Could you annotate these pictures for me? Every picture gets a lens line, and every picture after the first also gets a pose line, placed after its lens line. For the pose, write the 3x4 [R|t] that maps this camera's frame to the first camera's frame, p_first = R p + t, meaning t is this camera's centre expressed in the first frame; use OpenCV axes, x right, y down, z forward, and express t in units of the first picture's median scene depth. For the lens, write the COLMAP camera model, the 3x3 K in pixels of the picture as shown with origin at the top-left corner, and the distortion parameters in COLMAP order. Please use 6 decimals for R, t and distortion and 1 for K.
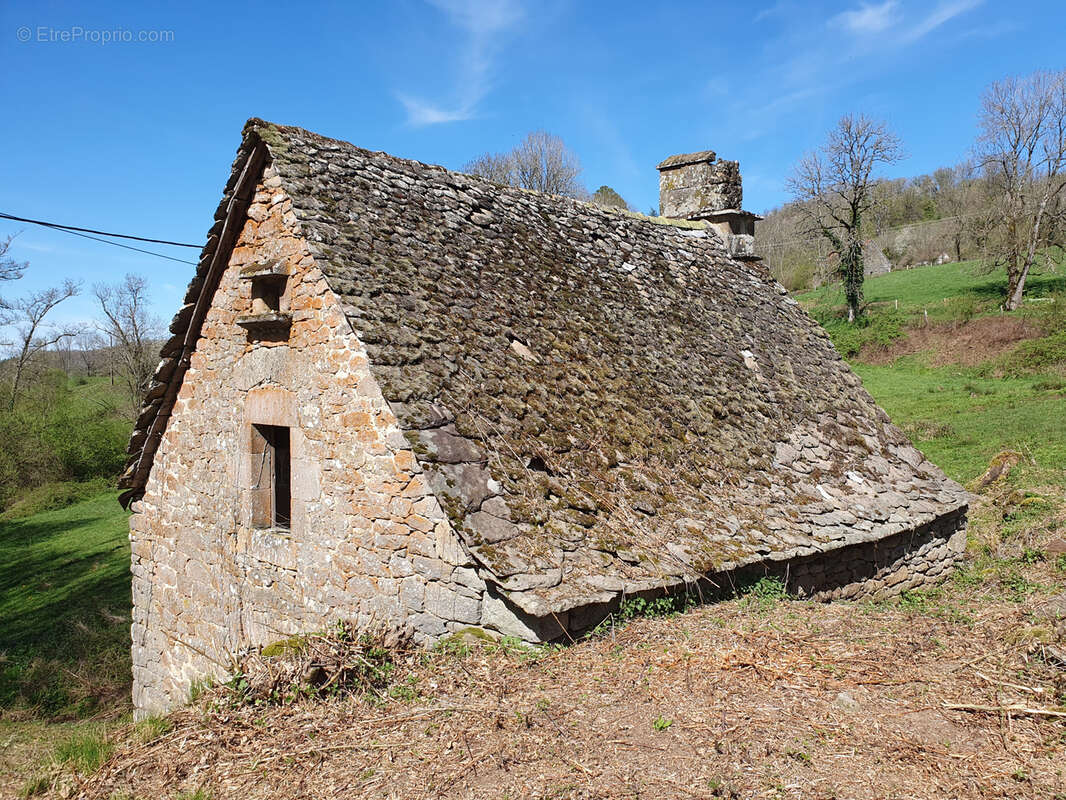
lens RADIAL K [[828.6, 0, 506.7], [0, 828.6, 414.3], [0, 0, 1]] dist [0.103390, -0.176908]
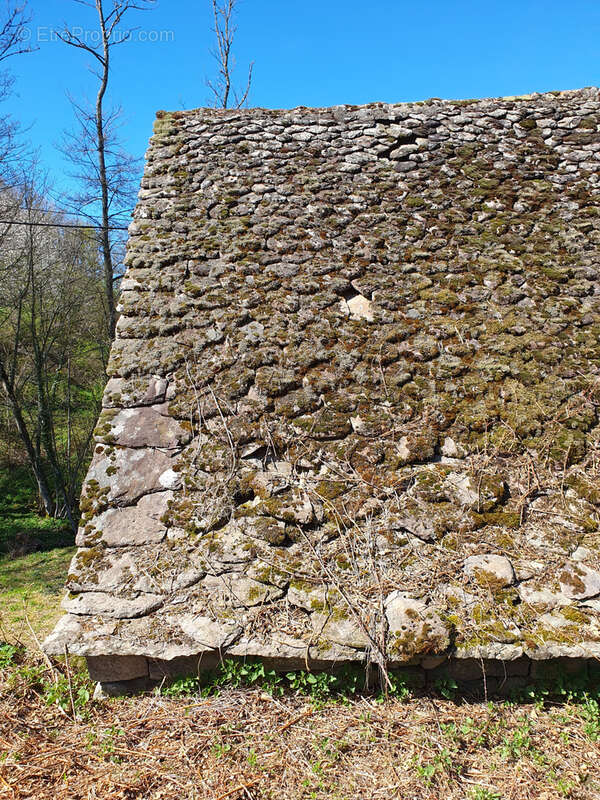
lens RADIAL K [[625.3, 0, 295.3], [0, 625.3, 399.3], [0, 0, 1]] dist [0.053532, -0.065958]
pose [[0.681086, 0.045477, -0.730790, 0.339664], [0.014792, 0.997011, 0.075831, -0.026367], [0.732054, -0.062458, 0.678377, 0.409492]]
